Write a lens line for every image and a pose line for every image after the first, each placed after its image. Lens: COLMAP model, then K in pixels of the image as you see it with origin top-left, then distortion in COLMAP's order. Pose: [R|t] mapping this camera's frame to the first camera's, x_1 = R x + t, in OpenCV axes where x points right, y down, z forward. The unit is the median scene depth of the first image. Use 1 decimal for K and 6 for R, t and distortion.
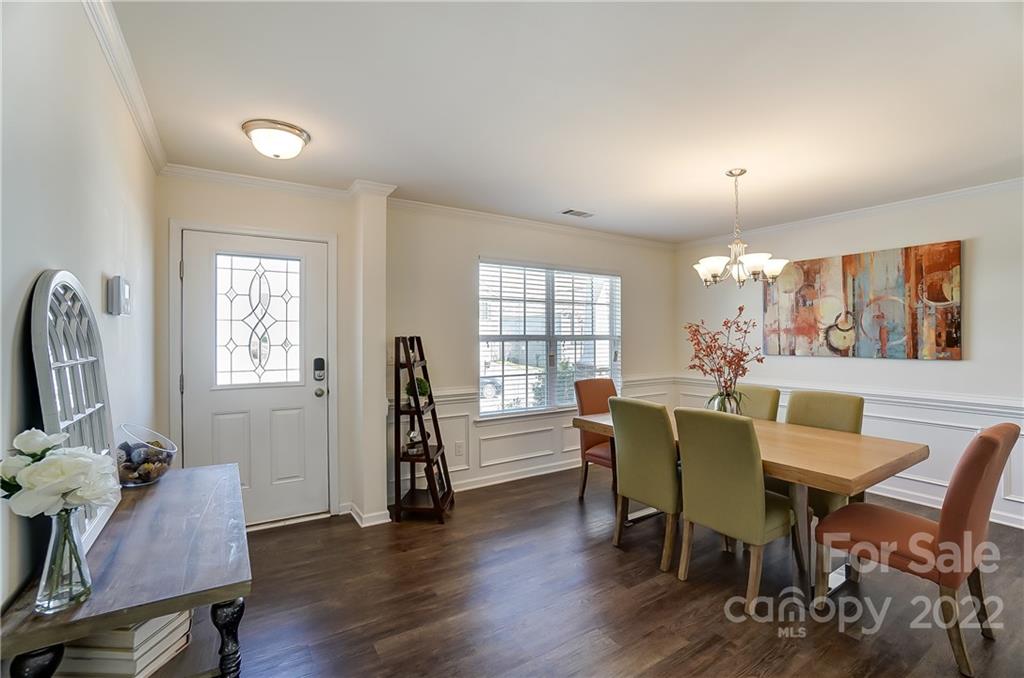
lens RADIAL K [[459.8, 0, 510.2], [0, 459.8, 335.0], [0, 0, 1]] dist [-0.036527, 0.012489]
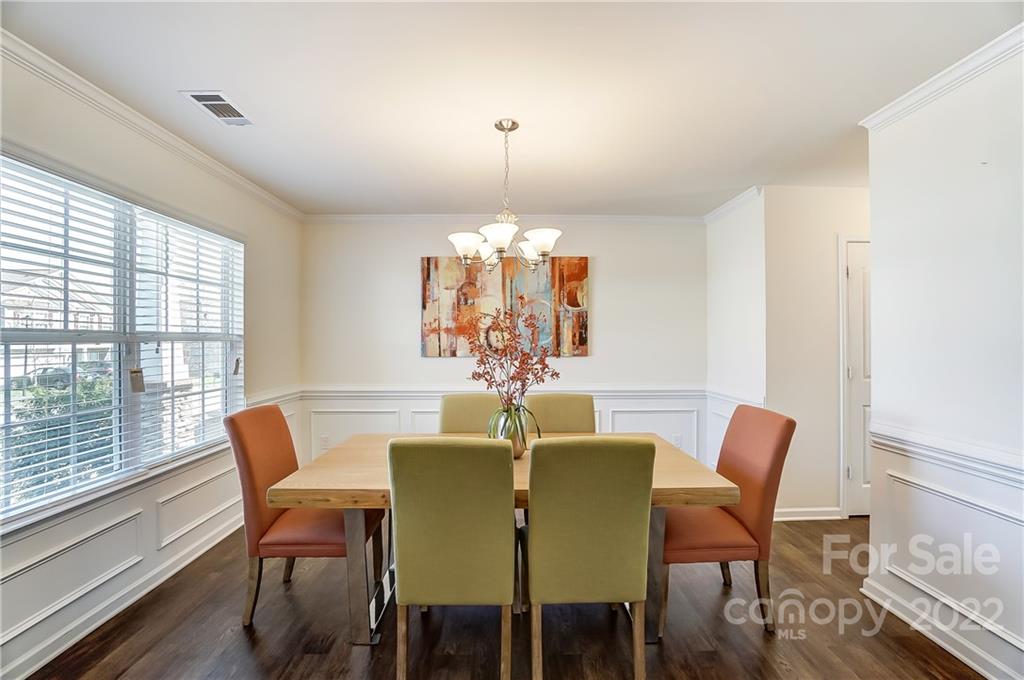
lens RADIAL K [[459.8, 0, 510.2], [0, 459.8, 336.0], [0, 0, 1]] dist [-0.036527, 0.012489]
pose [[0.535151, 0.008644, 0.844712, -0.123164], [-0.001535, 0.999956, -0.009260, 0.011448], [-0.844755, 0.003659, 0.535141, 0.420791]]
